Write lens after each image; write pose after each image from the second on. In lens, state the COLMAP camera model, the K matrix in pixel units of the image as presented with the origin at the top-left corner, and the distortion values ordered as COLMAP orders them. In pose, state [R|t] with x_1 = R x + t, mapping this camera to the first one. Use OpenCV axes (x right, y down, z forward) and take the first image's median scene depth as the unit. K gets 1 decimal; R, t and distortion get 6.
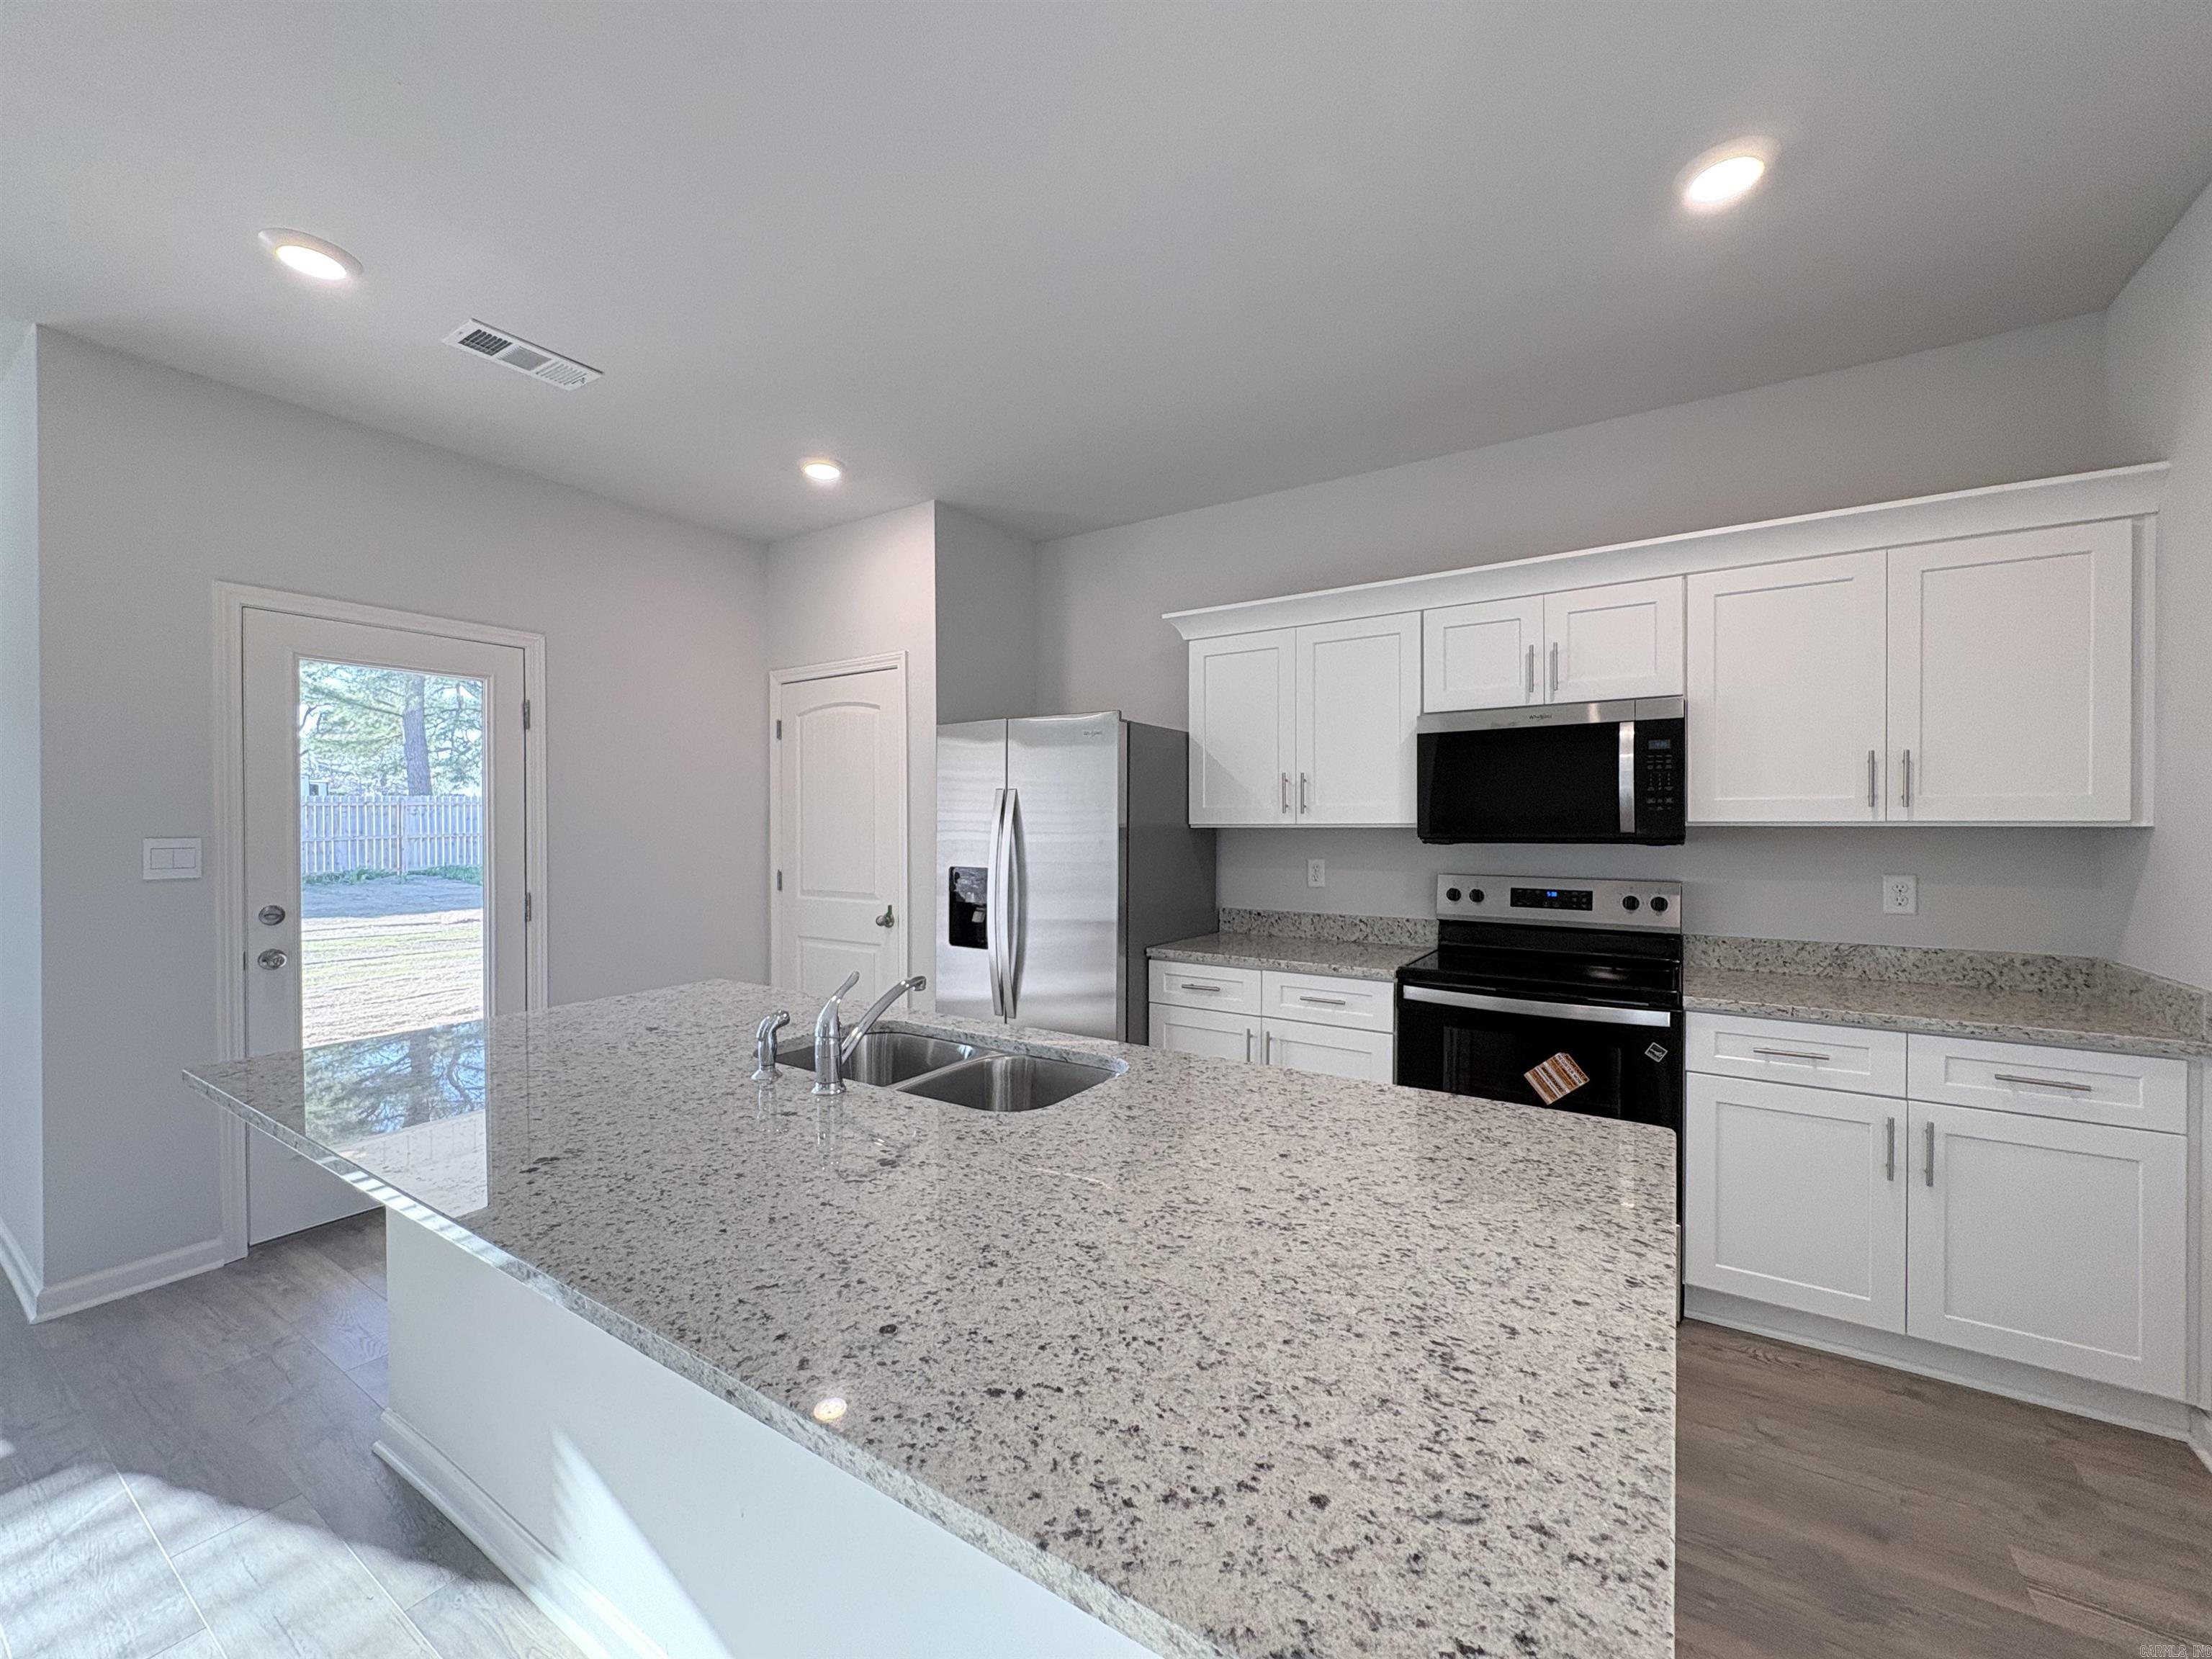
lens RADIAL K [[880.0, 0, 1107.1], [0, 880.0, 827.6], [0, 0, 1]] dist [-0.000869, 0.000428]
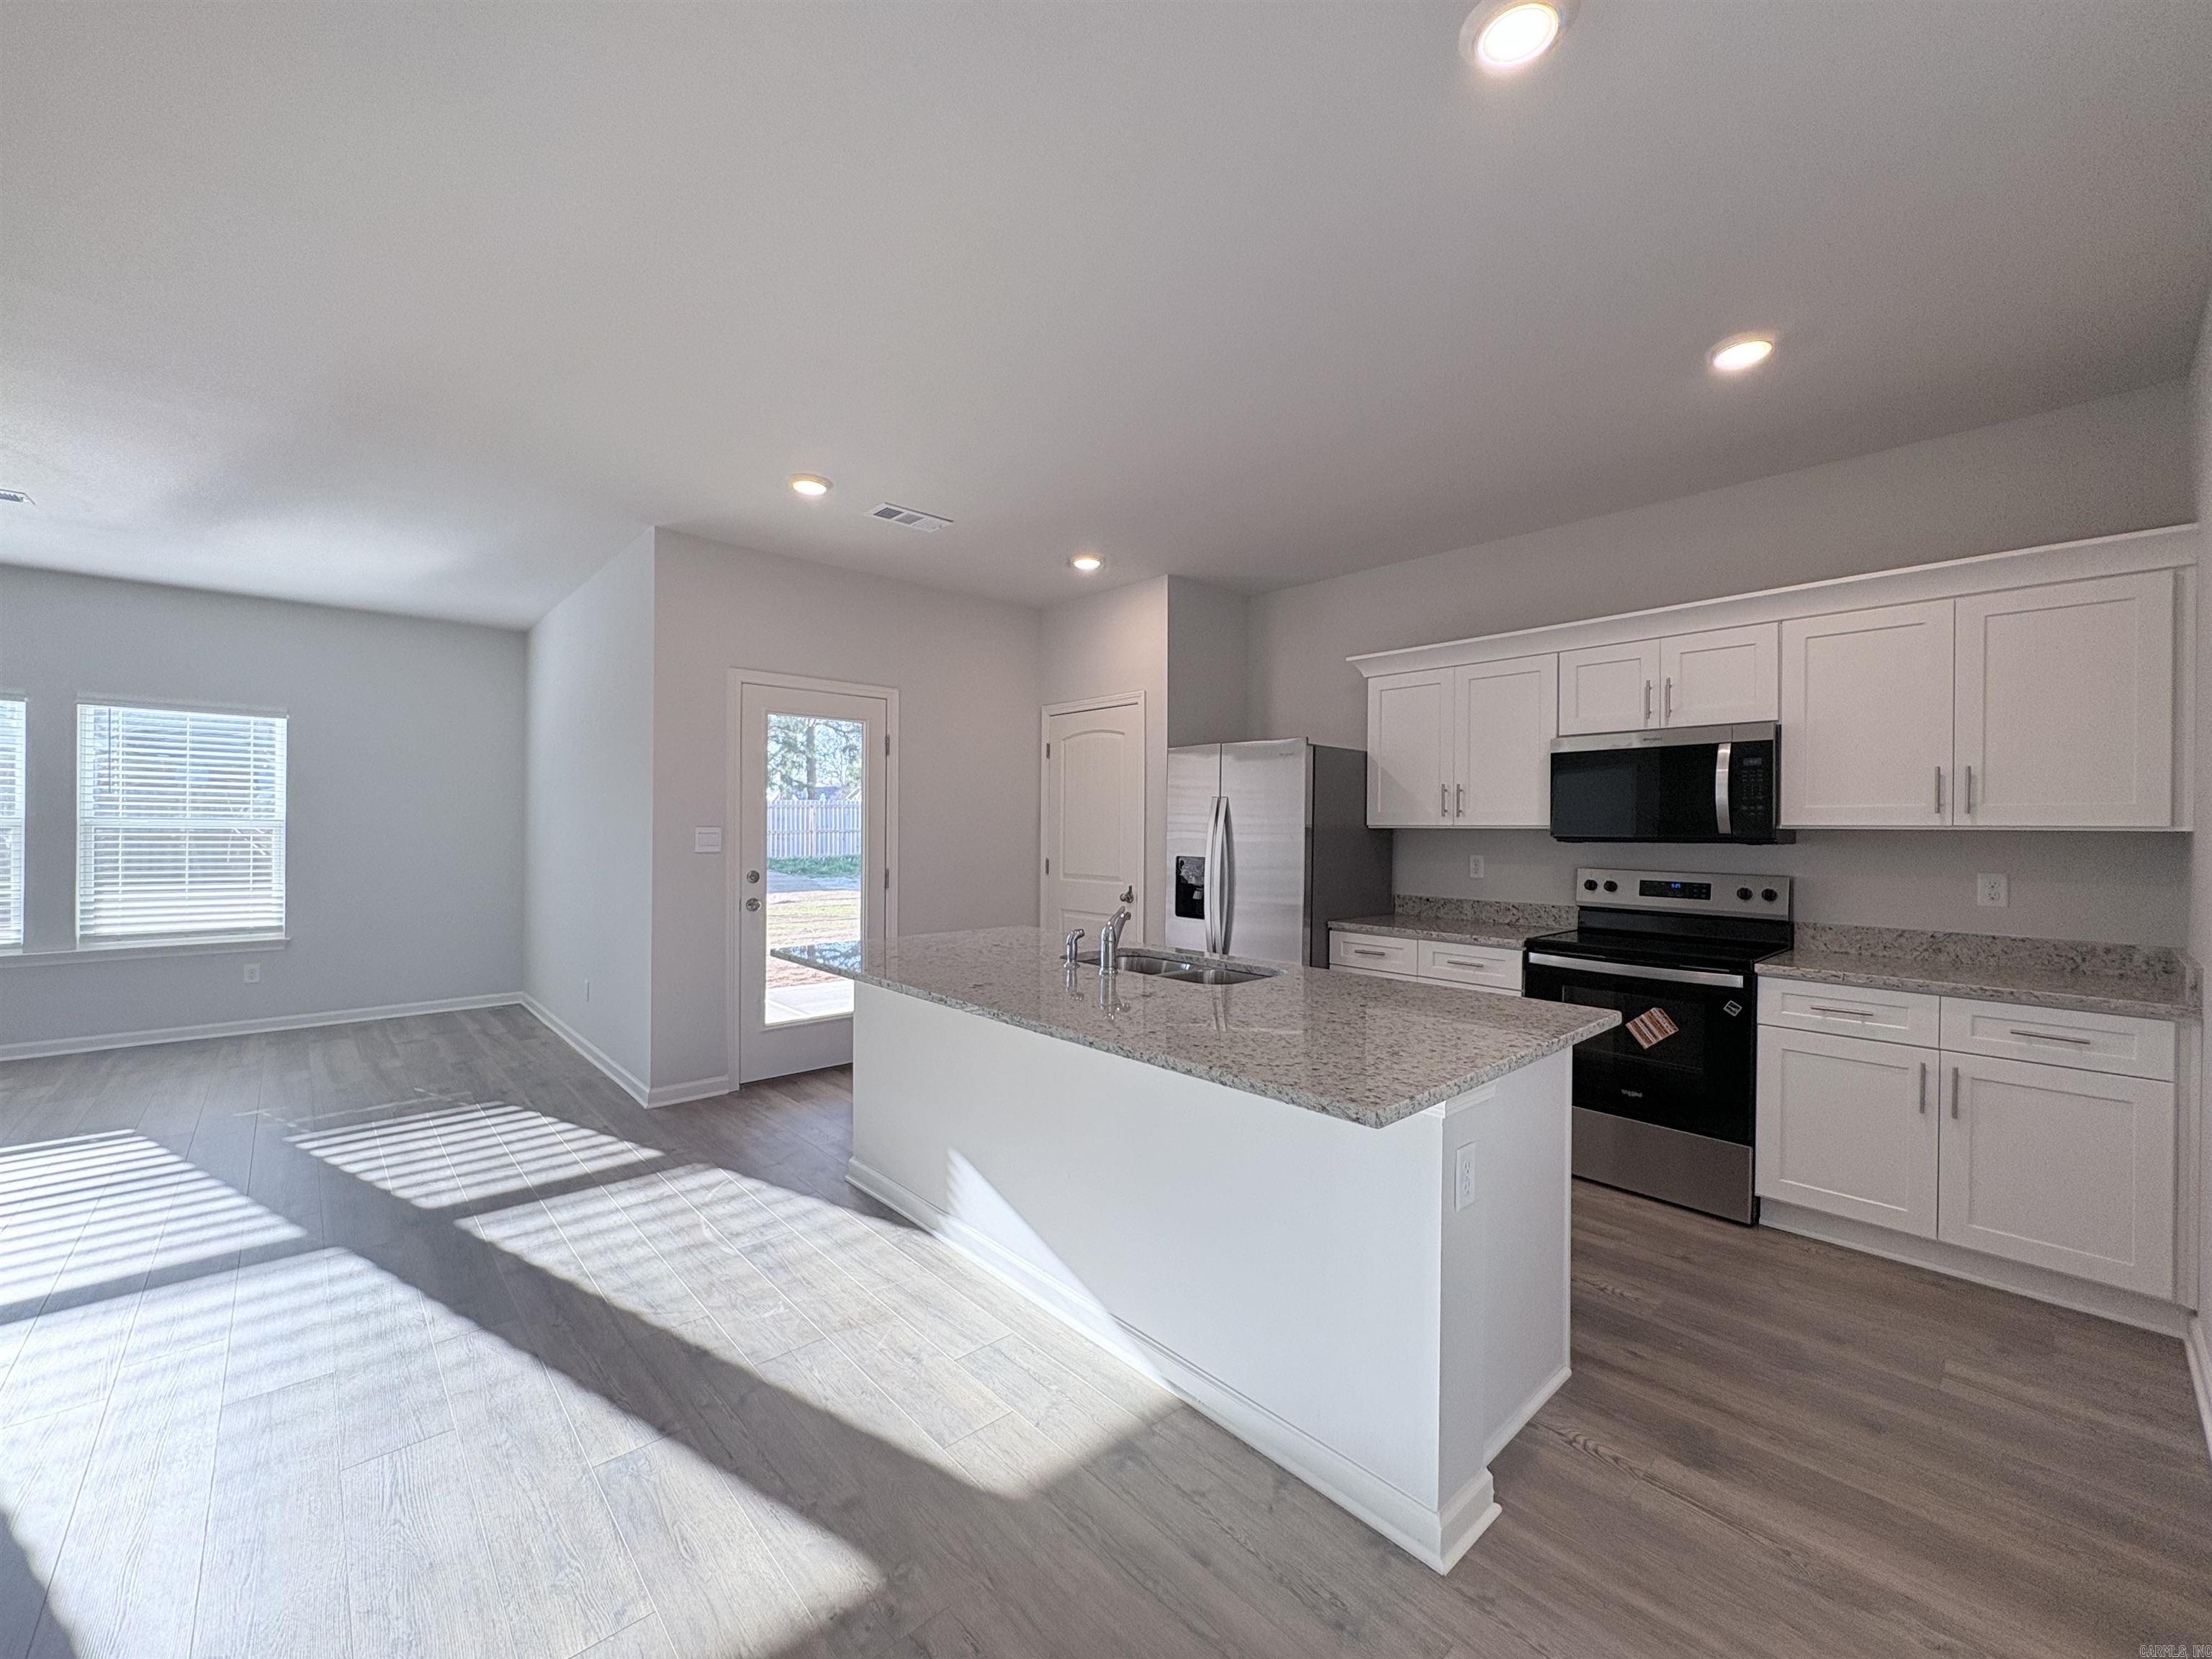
lens RADIAL K [[880.0, 0, 1106.9], [0, 880.0, 826.3], [0, 0, 1]] dist [-0.000869, 0.000428]
pose [[0.967990, 0.009246, -0.250819, 0.070044], [-0.010858, 0.999928, -0.005046, 0.011511], [0.250754, 0.007608, 0.968021, -0.420707]]
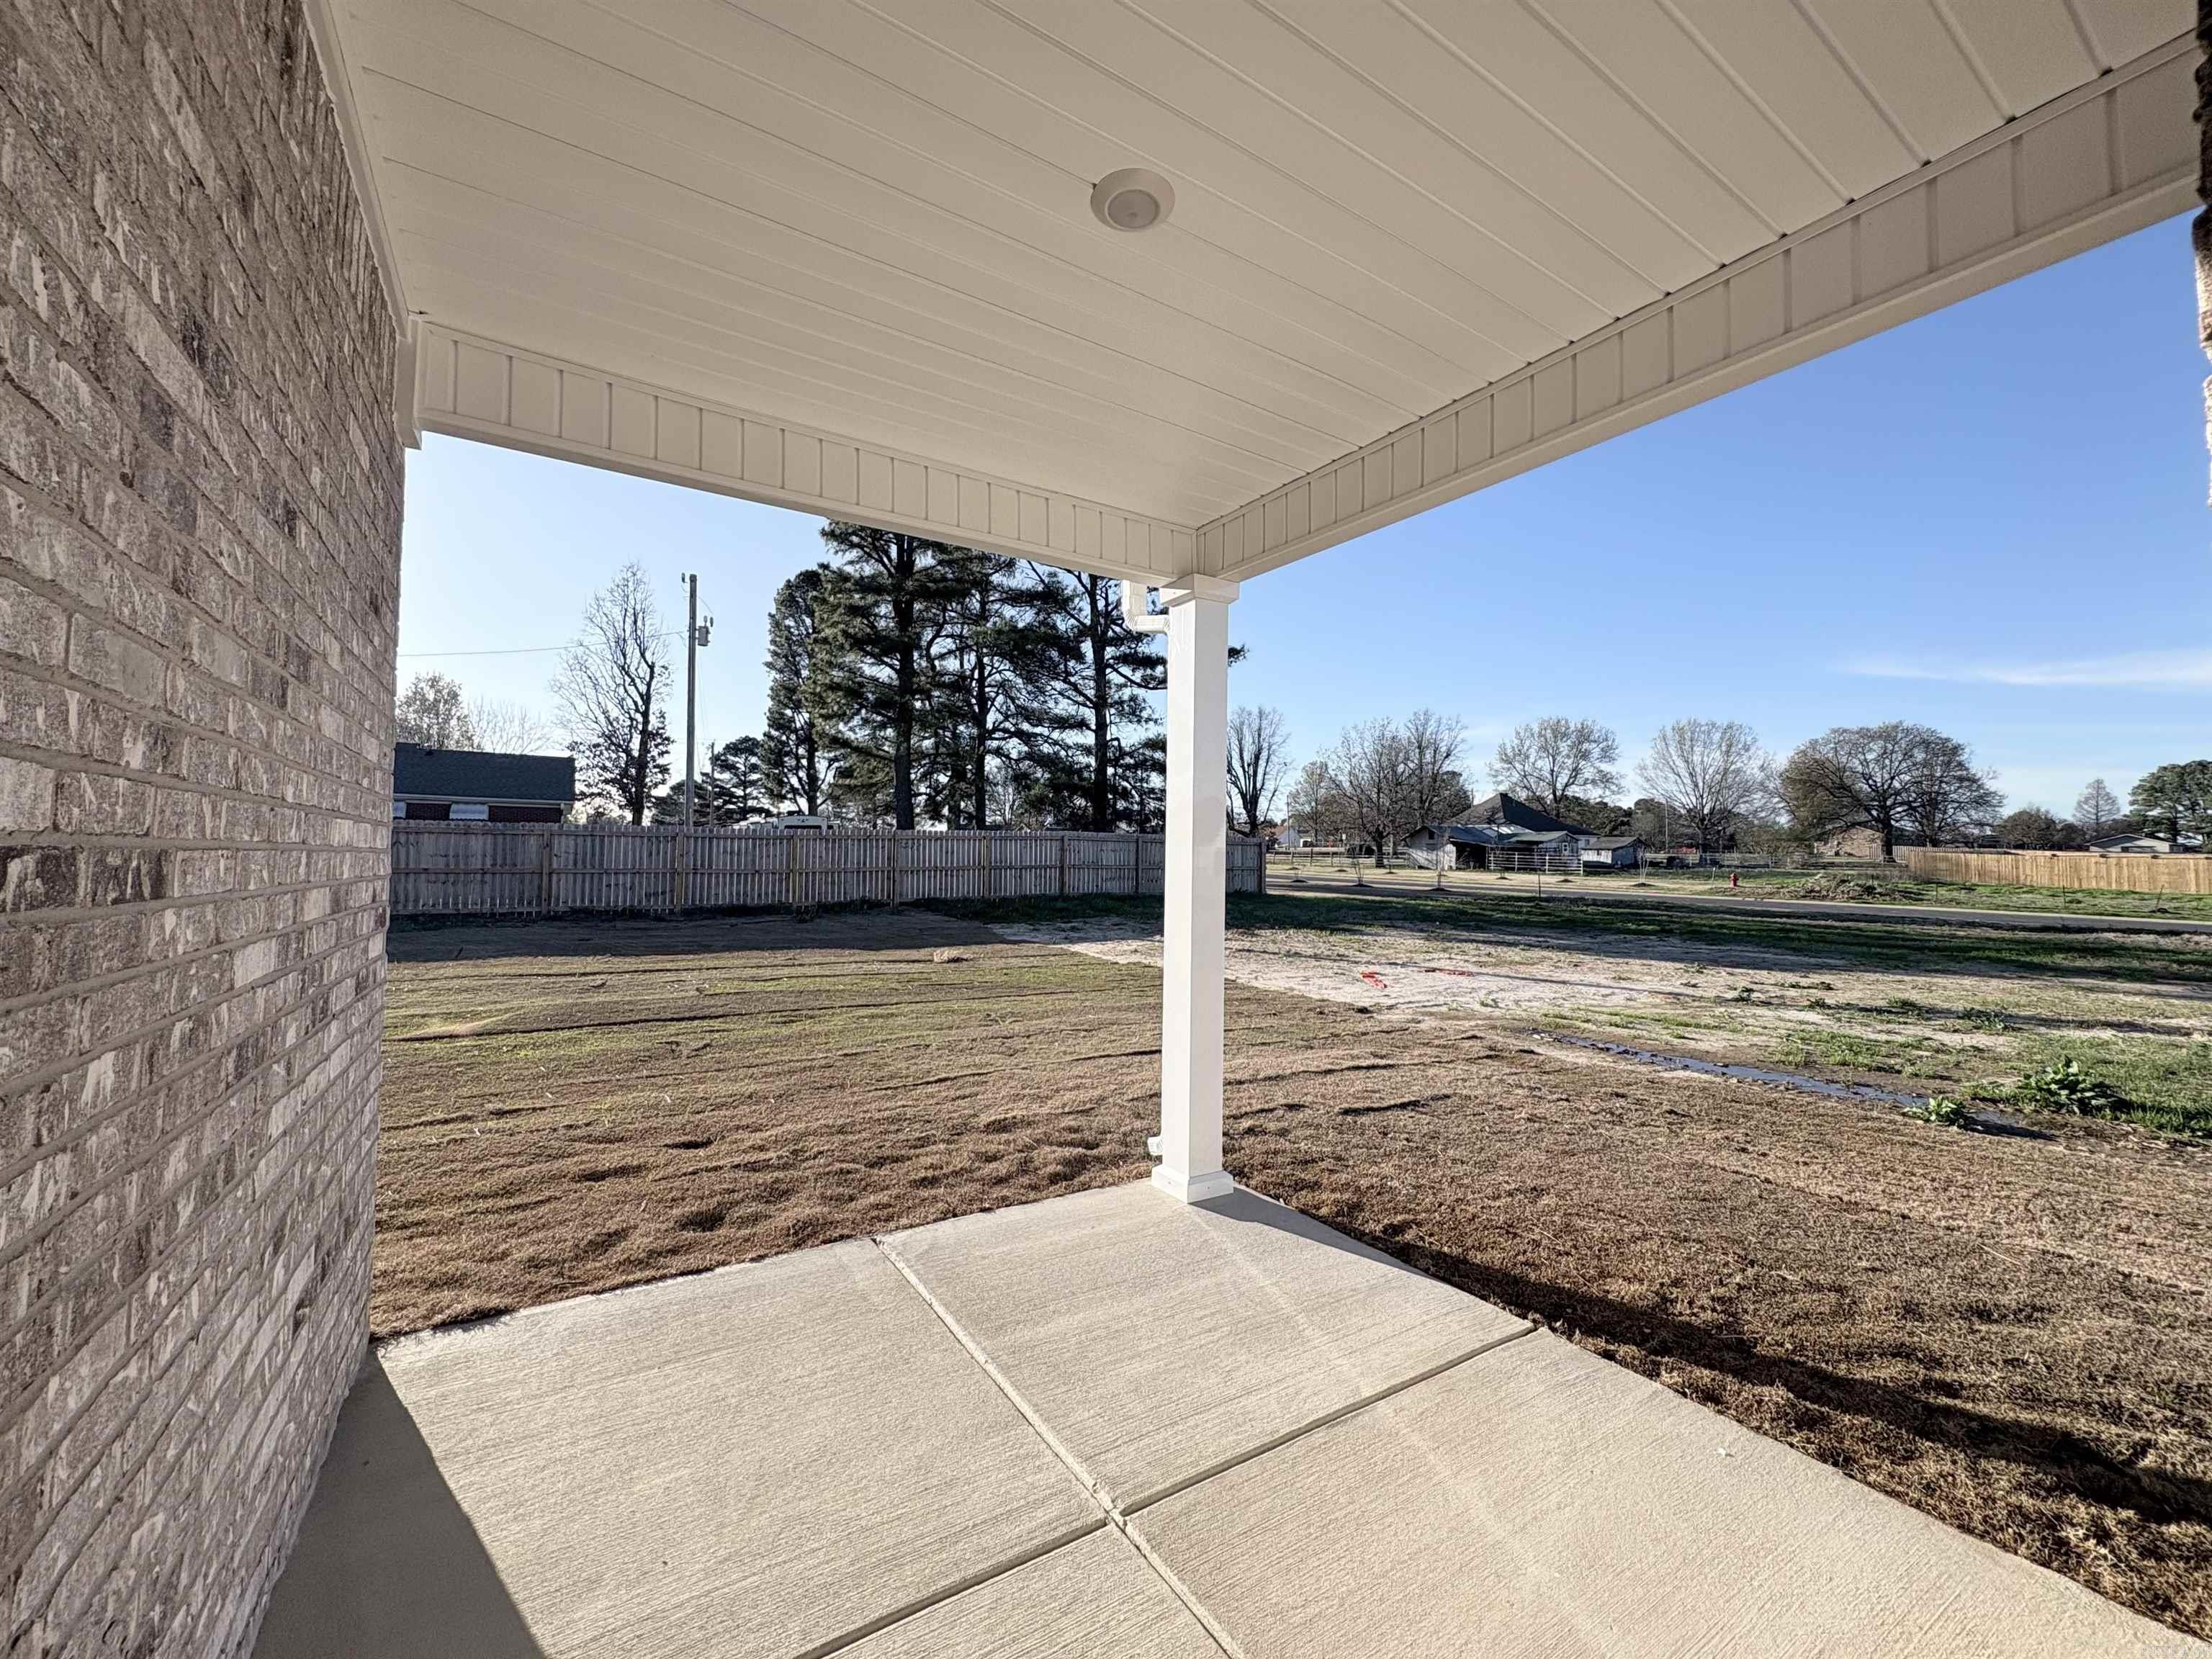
lens RADIAL K [[880.0, 0, 1121.2], [0, 880.0, 832.7], [0, 0, 1]] dist [-0.000869, 0.000428]
pose [[0.915566, -0.001763, -0.402164, -1.095608], [-0.015113, 0.999133, -0.038786, 0.035315], [0.401883, 0.041589, 0.914746, 1.216699]]
